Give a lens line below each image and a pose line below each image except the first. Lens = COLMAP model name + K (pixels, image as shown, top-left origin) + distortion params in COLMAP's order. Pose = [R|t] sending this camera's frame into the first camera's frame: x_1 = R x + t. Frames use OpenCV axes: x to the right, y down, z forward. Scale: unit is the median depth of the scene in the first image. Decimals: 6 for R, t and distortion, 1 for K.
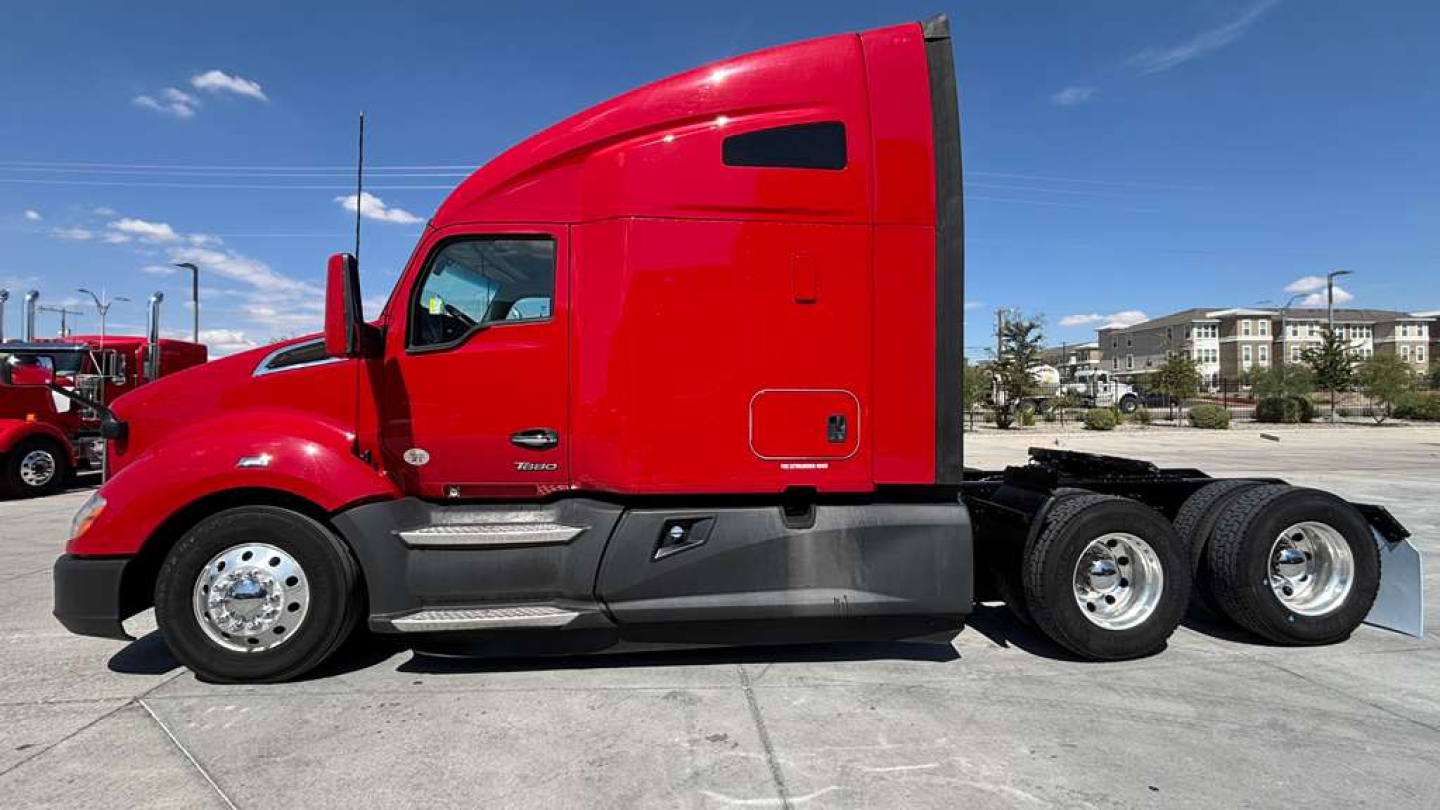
lens RADIAL K [[638.4, 0, 720.0], [0, 638.4, 405.0], [0, 0, 1]] dist [-0.003085, 0.000717]
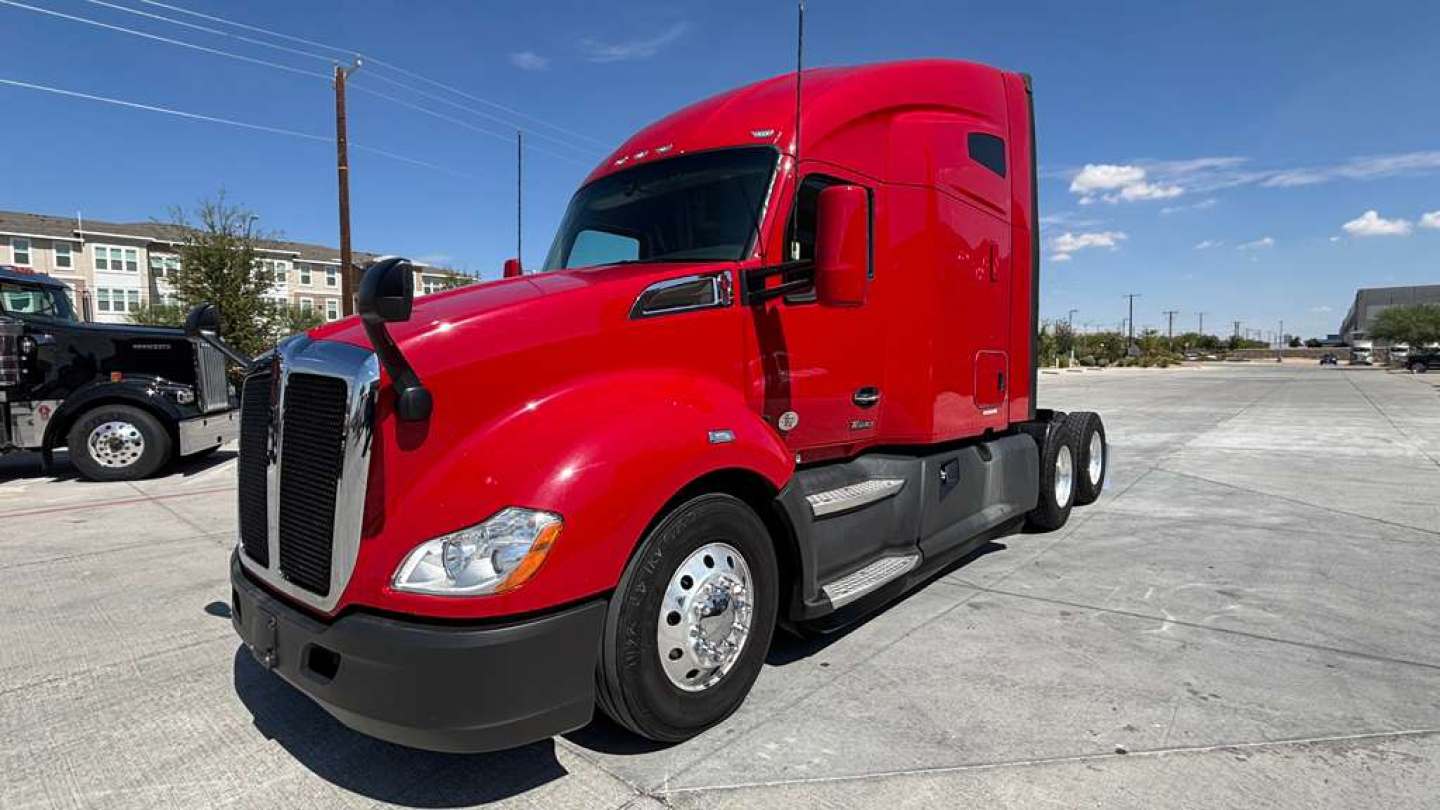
lens RADIAL K [[690.5, 0, 720.0], [0, 690.5, 405.0], [0, 0, 1]] dist [0.000527, 0.000068]
pose [[0.715306, -0.036227, 0.697872, -1.291726], [0.000115, 0.998661, 0.051723, 0.011757], [-0.698811, -0.036918, 0.714353, 0.419721]]
